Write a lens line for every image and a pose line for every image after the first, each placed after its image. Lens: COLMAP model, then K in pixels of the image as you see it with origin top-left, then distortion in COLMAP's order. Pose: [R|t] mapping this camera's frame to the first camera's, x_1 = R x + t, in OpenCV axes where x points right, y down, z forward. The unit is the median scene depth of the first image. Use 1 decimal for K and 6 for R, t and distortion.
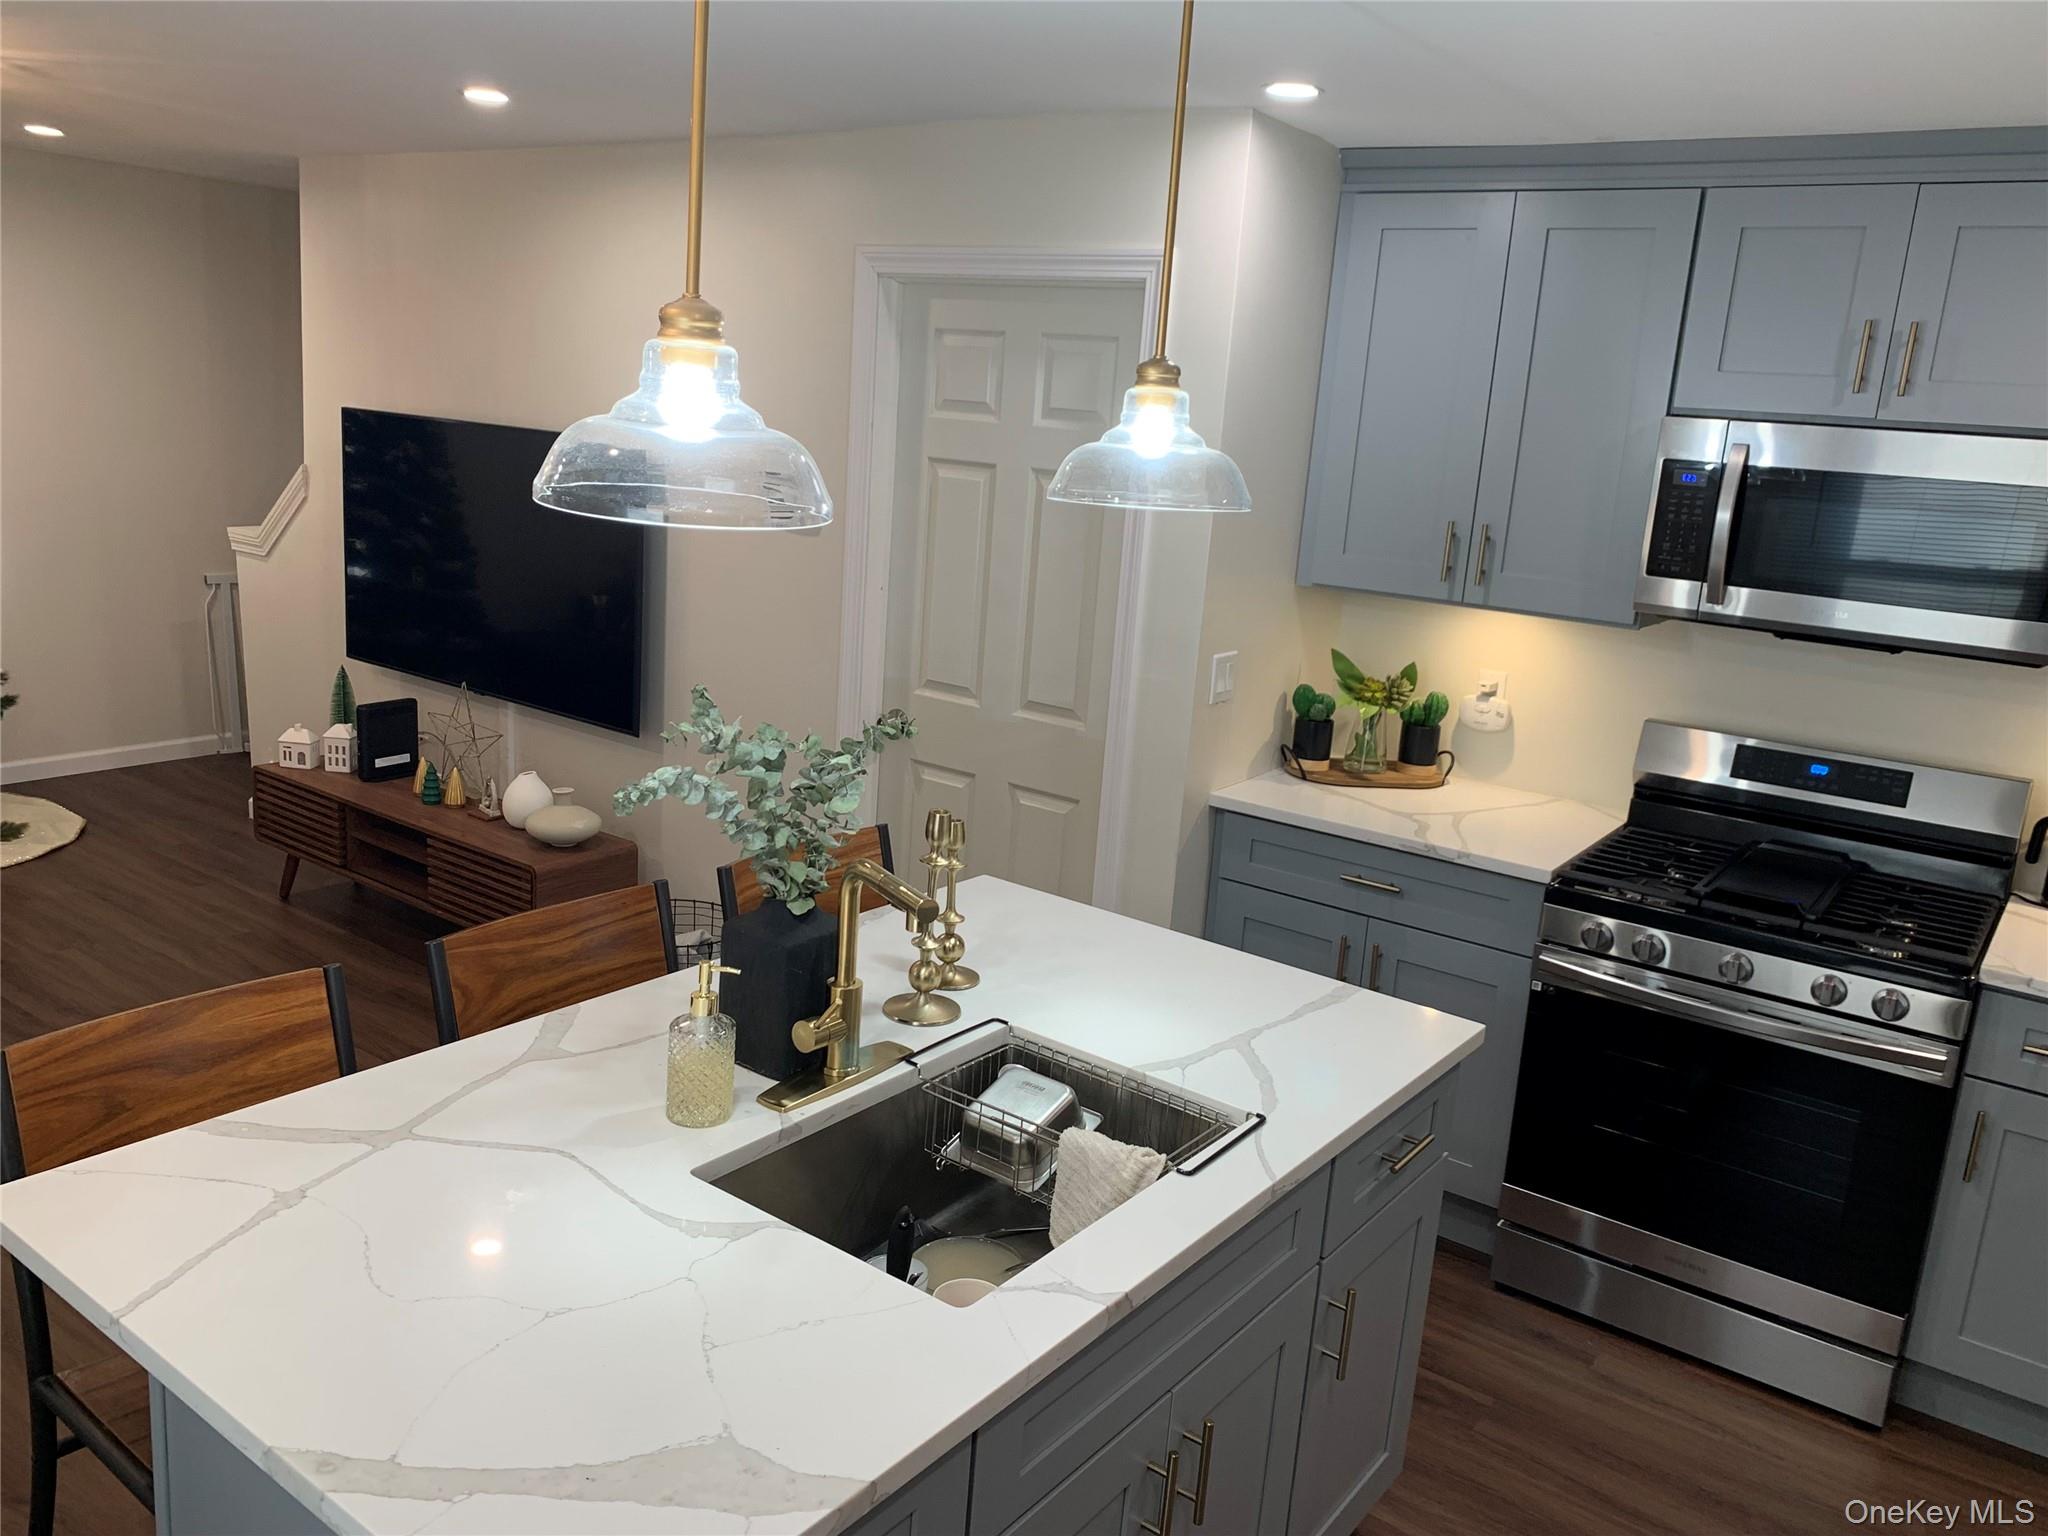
lens RADIAL K [[1573.6, 0, 1009.7], [0, 1573.6, 754.0], [0, 0, 1]] dist [0.046046, -0.046547]
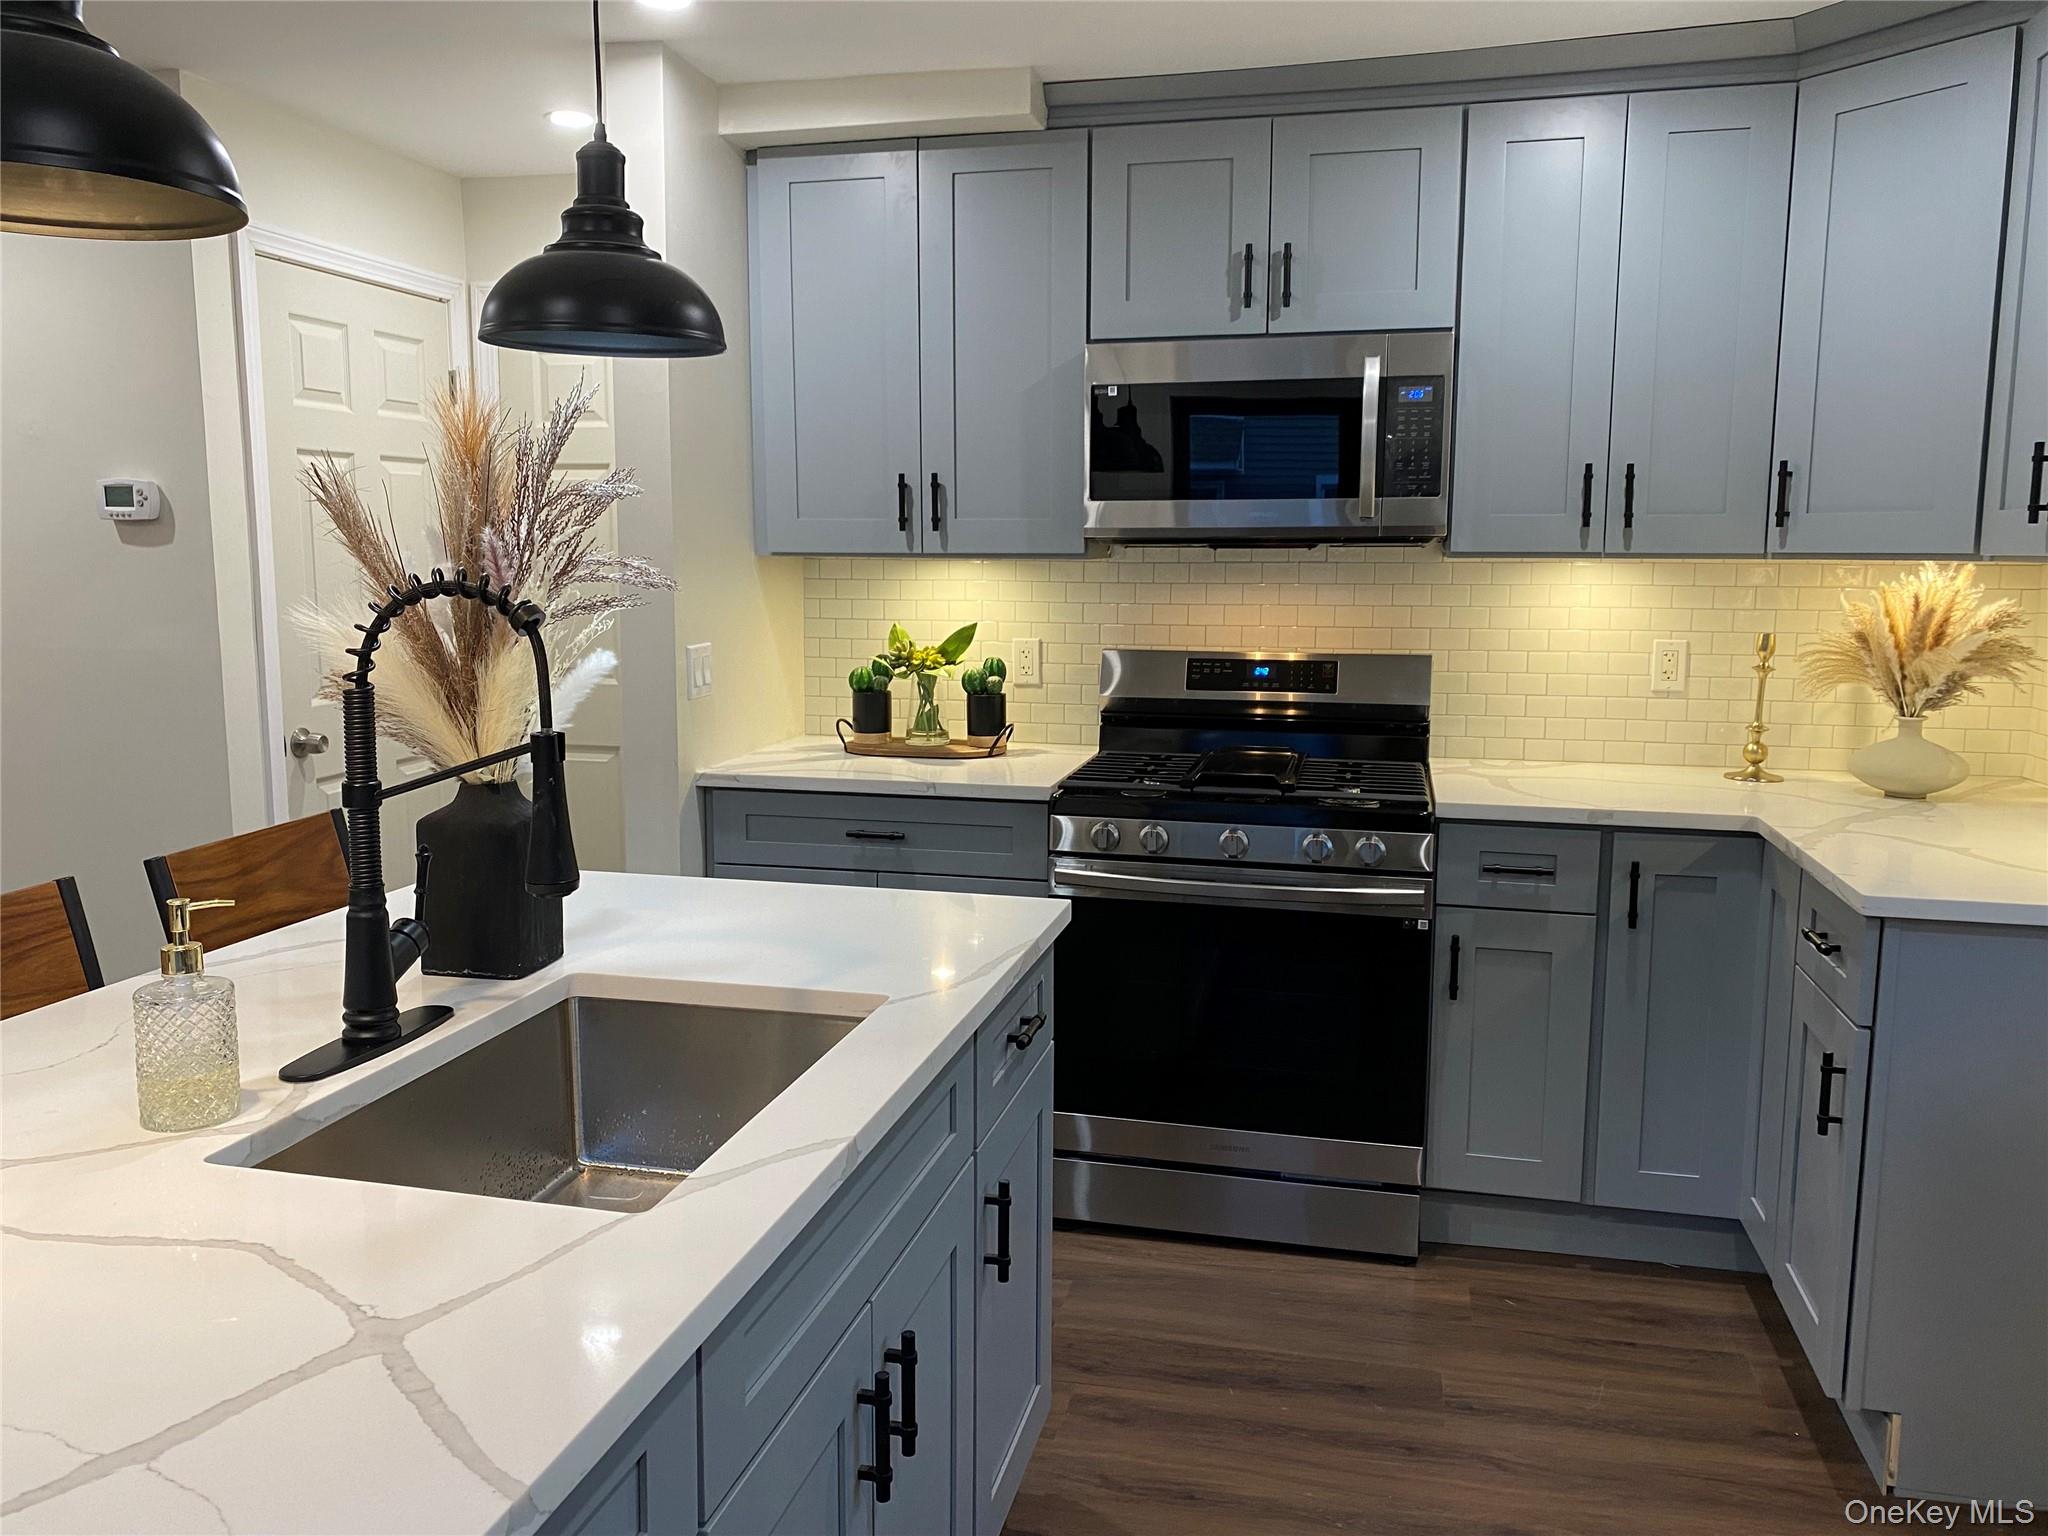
lens RADIAL K [[1550.9, 0, 1006.2], [0, 1550.9, 757.1], [0, 0, 1]] dist [0.024829, -0.025694]
pose [[0.914789, -0.118259, 0.386234, -0.094371], [0.145090, 0.988570, -0.040957, 0.126786], [-0.376976, 0.093506, 0.921491, 0.140334]]
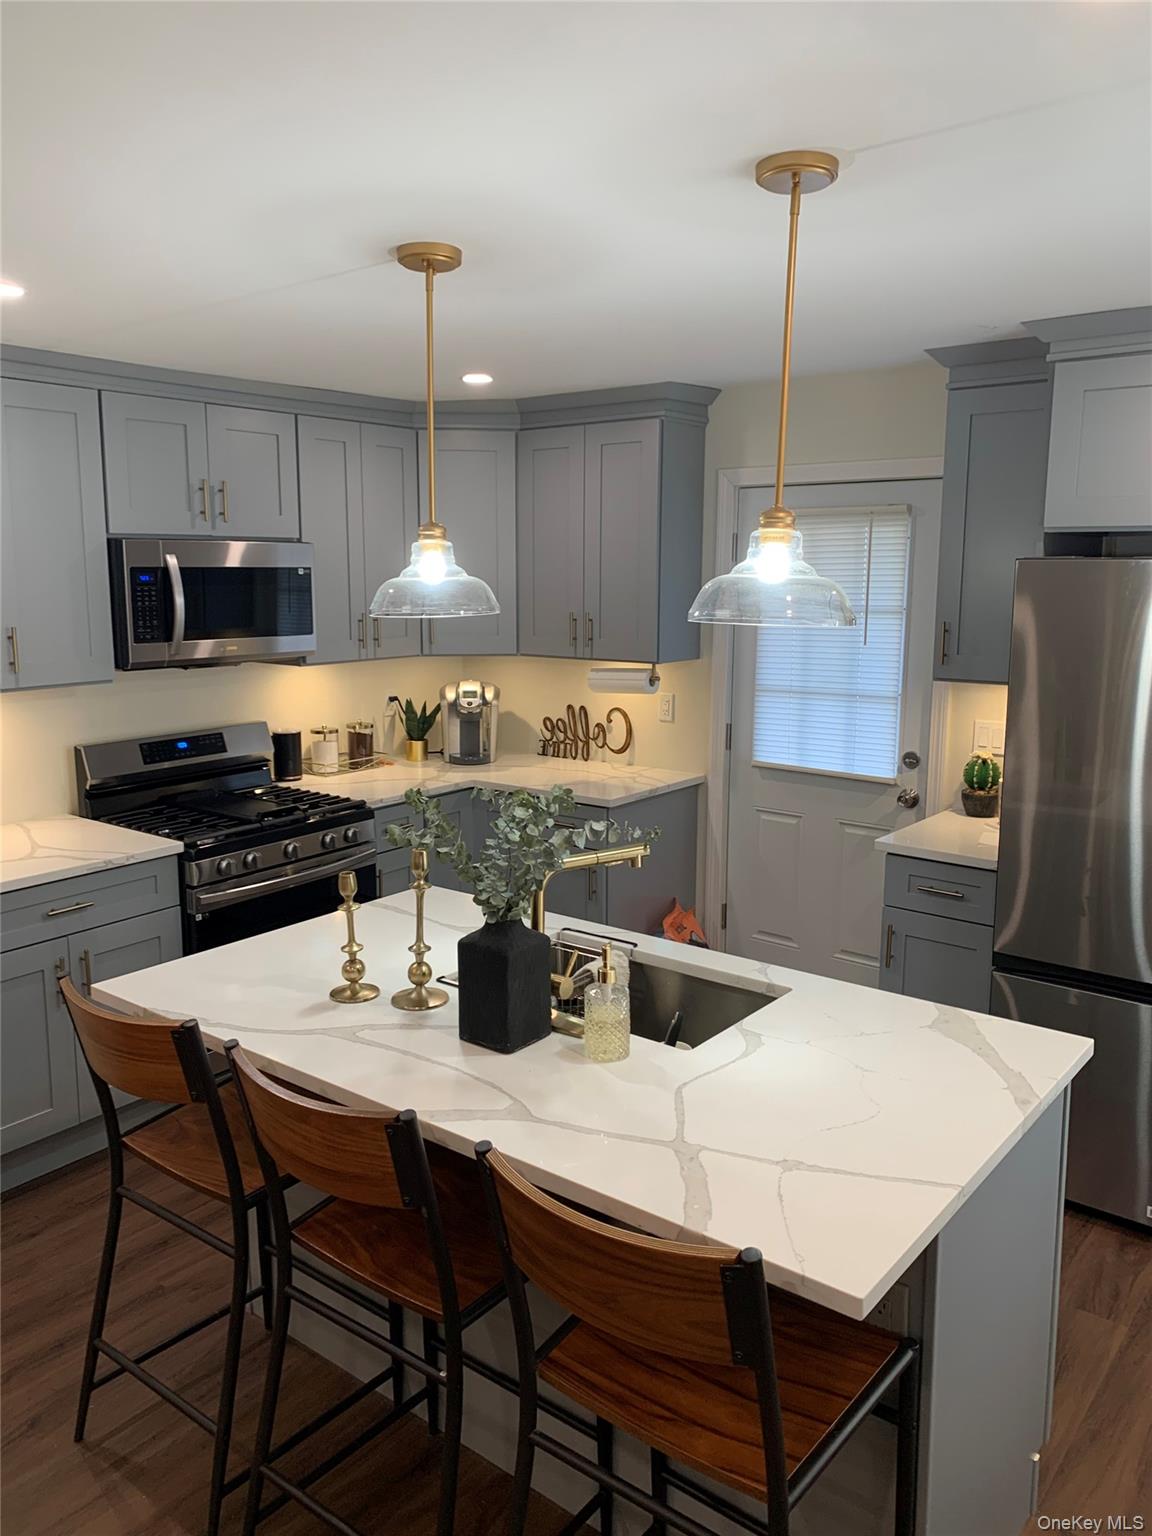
lens RADIAL K [[1180.2, 0, 552.4], [0, 1180.2, 750.7], [0, 0, 1]] dist [0.046046, -0.046547]
pose [[0.013001, -0.221724, 0.975023, -1.031430], [0.222846, 0.951223, 0.213340, -0.241237], [-0.974767, 0.214506, 0.061777, 0.801005]]
